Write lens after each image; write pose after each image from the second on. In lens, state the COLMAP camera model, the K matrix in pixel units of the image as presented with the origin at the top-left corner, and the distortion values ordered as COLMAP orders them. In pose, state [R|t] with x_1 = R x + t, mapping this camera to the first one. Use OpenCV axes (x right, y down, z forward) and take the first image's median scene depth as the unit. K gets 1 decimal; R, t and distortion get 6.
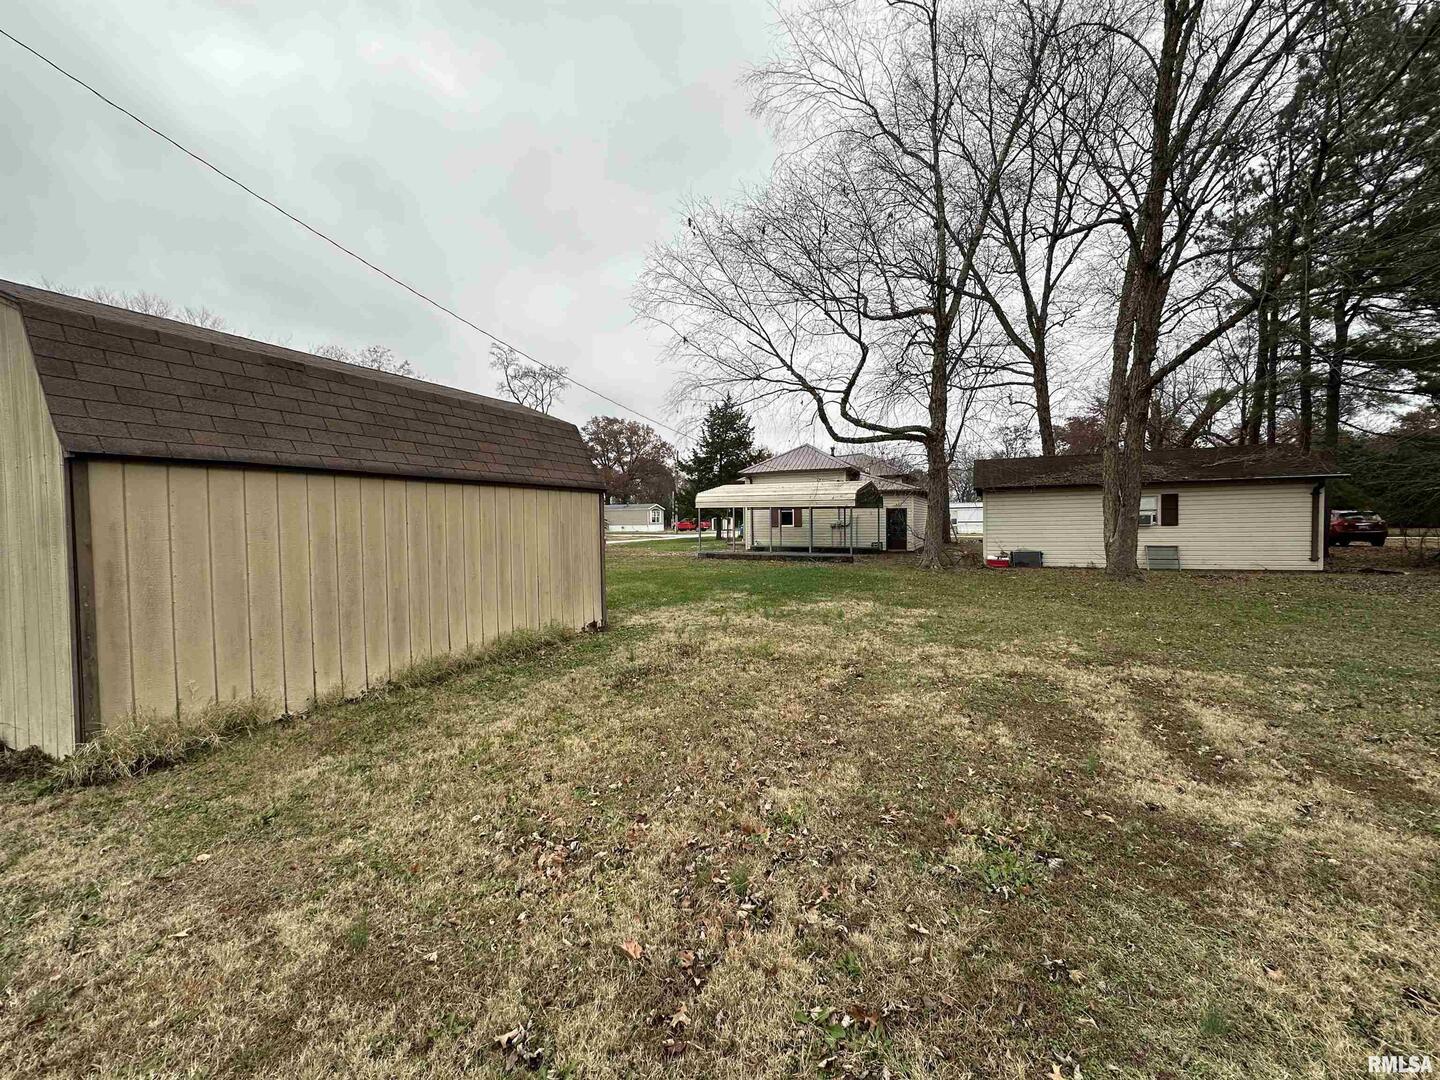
lens RADIAL K [[572.8, 0, 720.4], [0, 572.8, 541.8], [0, 0, 1]] dist [-0.002127, 0.002090]
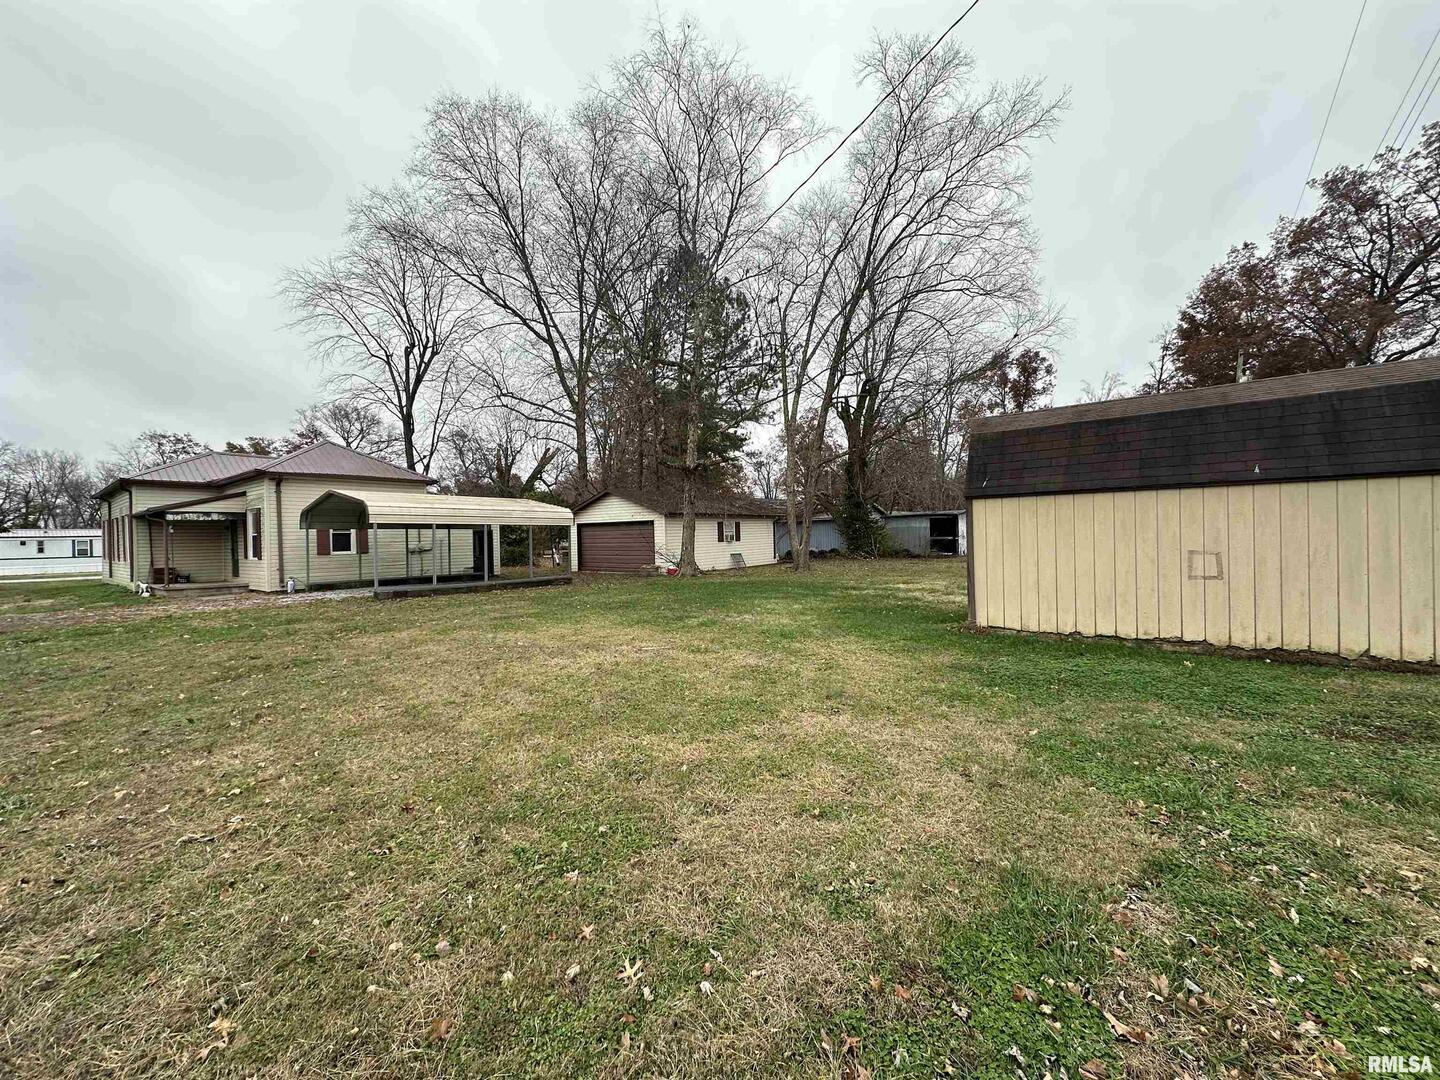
lens RADIAL K [[572.8, 0, 727.3], [0, 572.8, 536.3], [0, 0, 1]] dist [-0.002127, 0.002090]
pose [[0.227384, 0.005390, 0.973790, -0.835664], [0.056299, 0.998239, -0.018672, -0.013596], [-0.972176, 0.059069, 0.226680, 0.653862]]
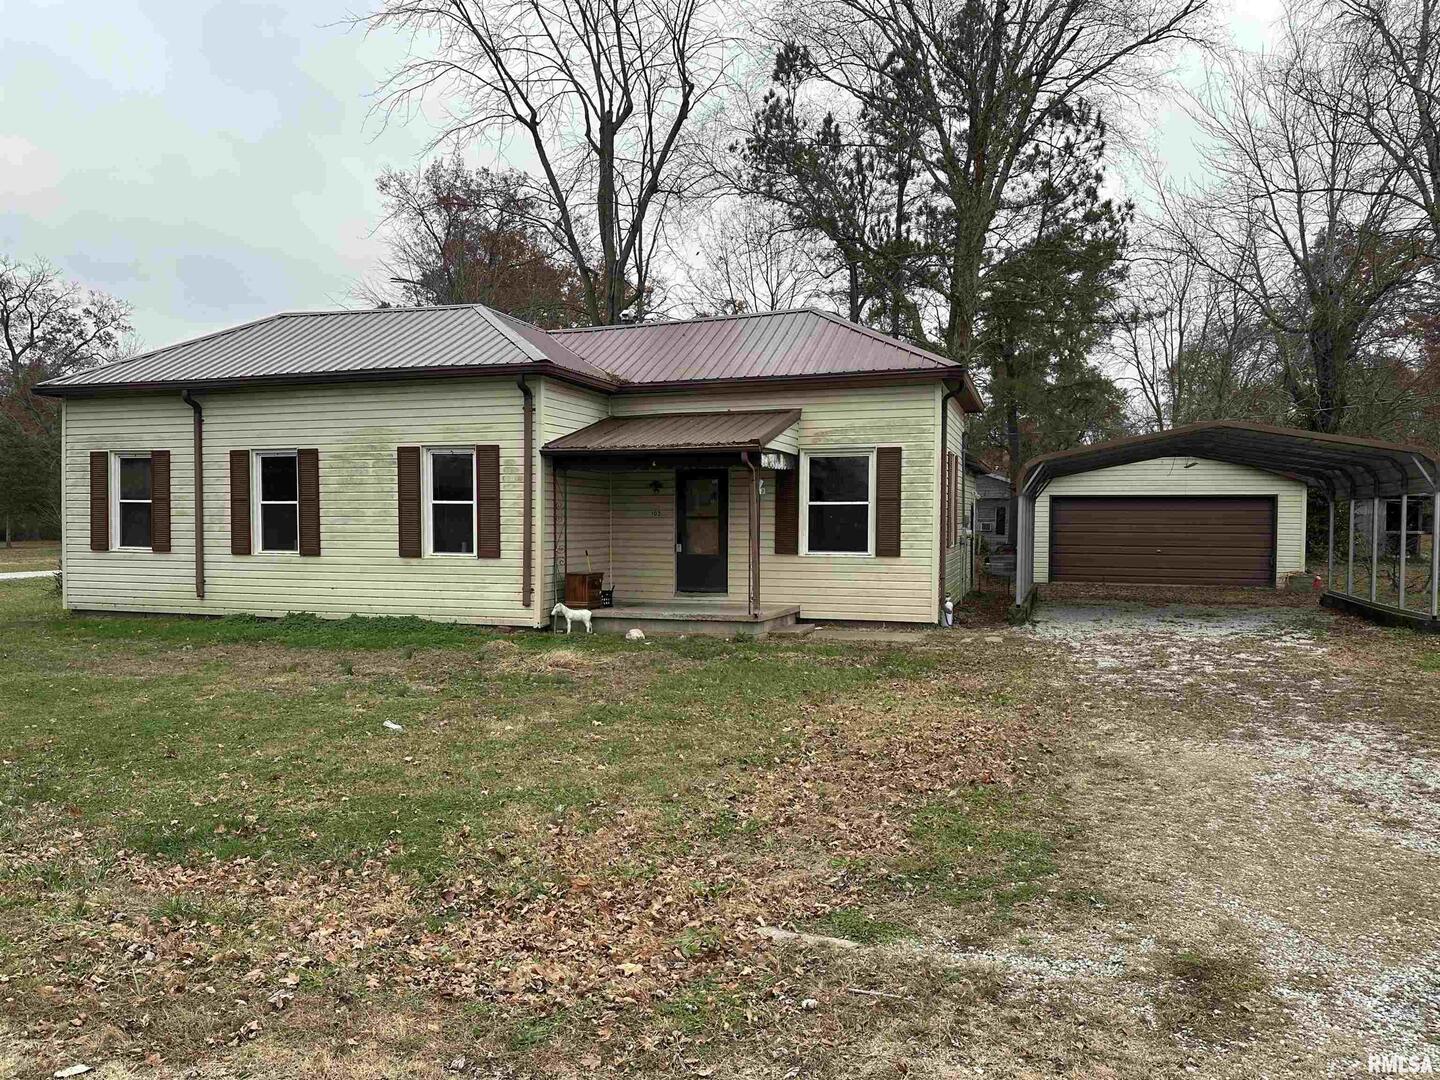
lens RADIAL K [[1006.2, 0, 711.1], [0, 1006.2, 551.9], [0, 0, 1]] dist [0.065756, -0.070177]
pose [[-0.109403, -0.024066, 0.993706, -0.869321], [0.038052, 0.998873, 0.028381, -0.081283], [-0.993269, 0.040918, -0.108364, 2.144569]]
